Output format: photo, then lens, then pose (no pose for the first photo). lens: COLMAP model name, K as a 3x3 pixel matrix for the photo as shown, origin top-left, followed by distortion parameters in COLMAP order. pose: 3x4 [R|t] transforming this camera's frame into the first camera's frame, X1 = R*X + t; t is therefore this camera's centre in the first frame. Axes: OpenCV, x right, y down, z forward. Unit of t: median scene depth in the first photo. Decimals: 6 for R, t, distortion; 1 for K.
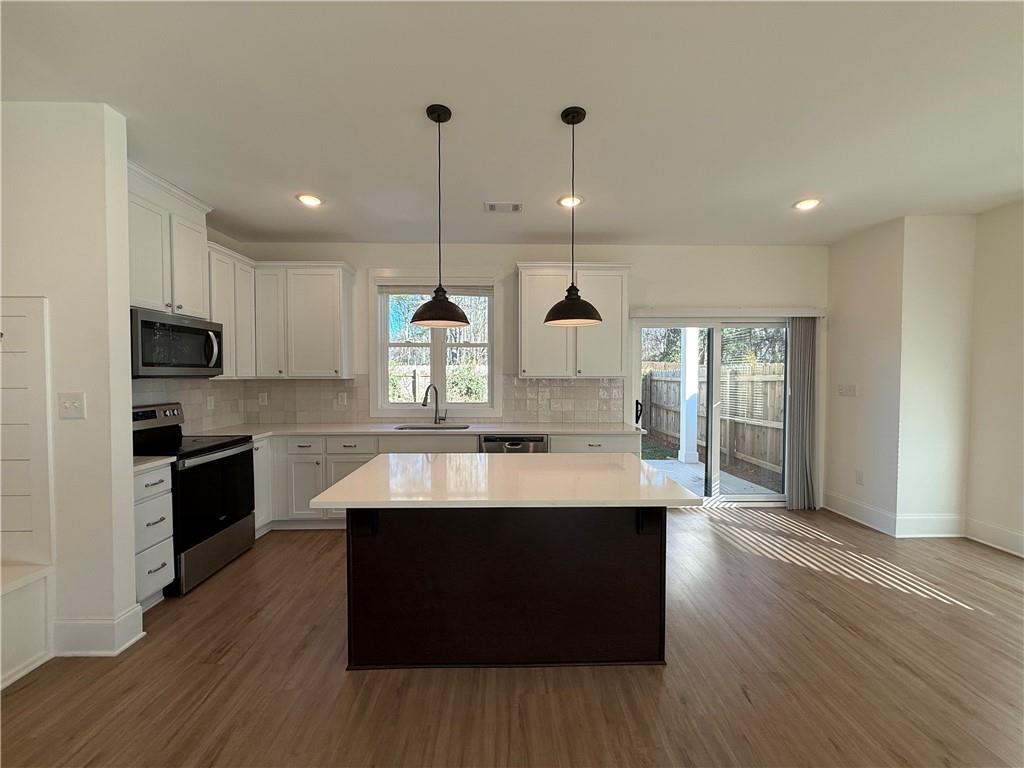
lens RADIAL K [[407.4, 0, 510.3], [0, 407.4, 384.4], [0, 0, 1]] dist [0.000708, 0.000426]
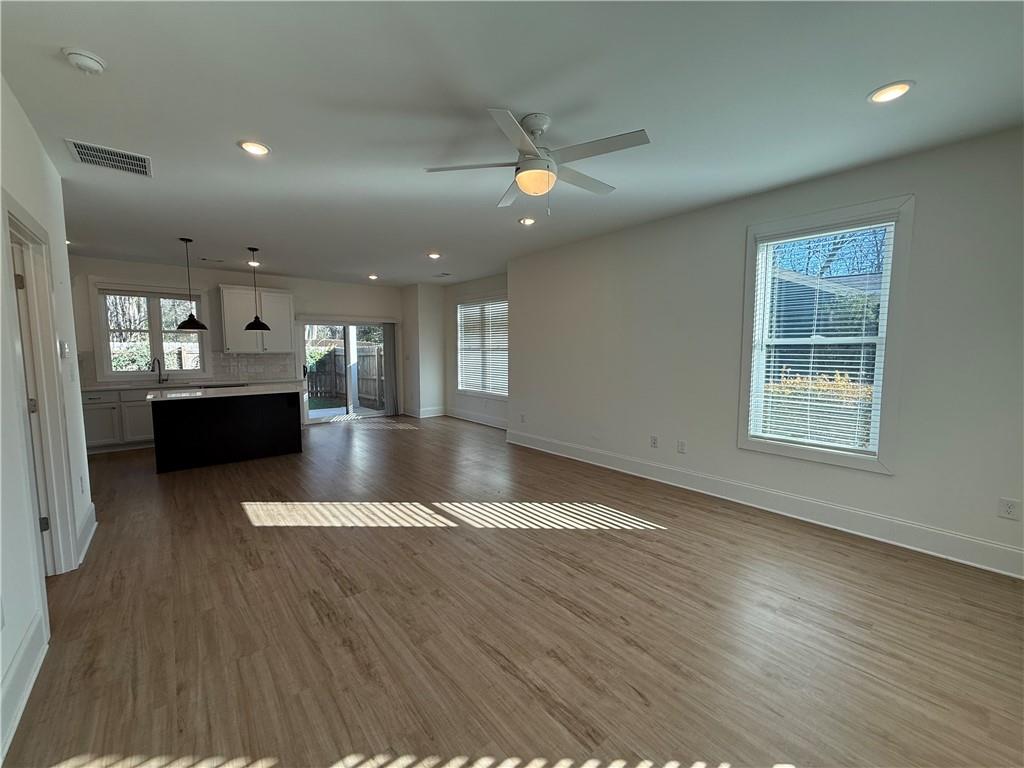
lens RADIAL K [[407.4, 0, 510.3], [0, 407.4, 384.4], [0, 0, 1]] dist [0.000708, 0.000426]
pose [[0.775524, -0.055299, 0.628892, -0.152722], [0.019749, 0.997794, 0.063383, 0.035632], [-0.631010, -0.036736, 0.774905, -1.245824]]
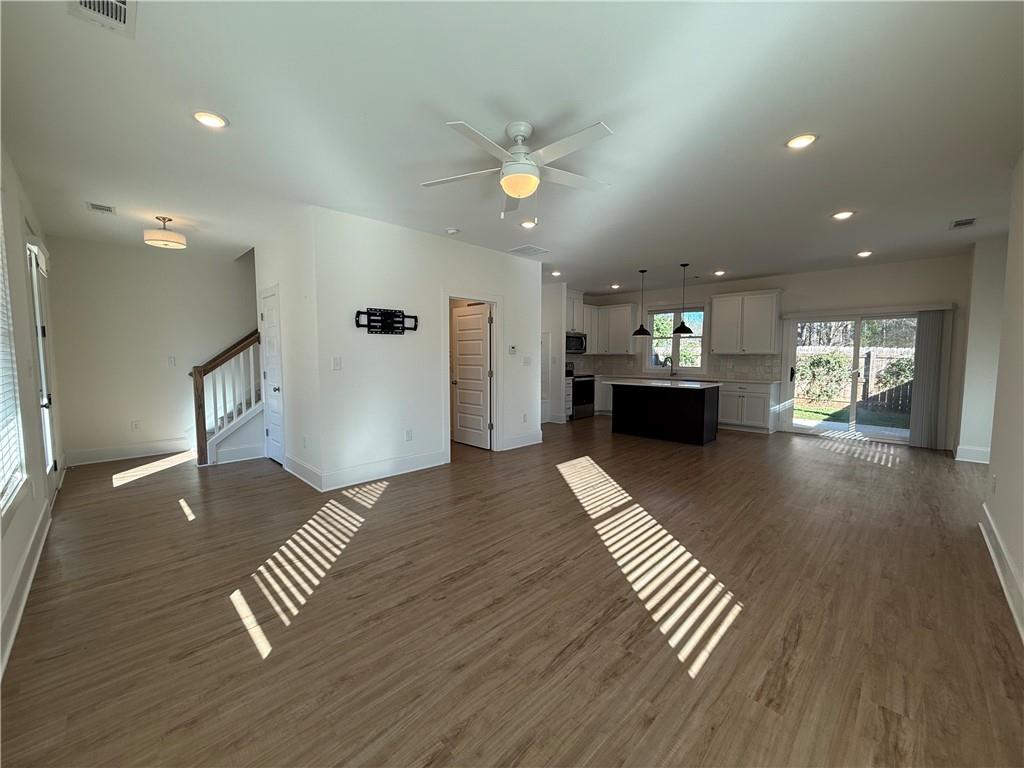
lens RADIAL K [[407.4, 0, 510.3], [0, 407.4, 384.4], [0, 0, 1]] dist [0.000708, 0.000426]
pose [[0.695878, 0.051557, -0.716307, 0.897373], [-0.020316, 0.998434, 0.052127, 0.057275], [0.717873, -0.021722, 0.695835, -1.255088]]
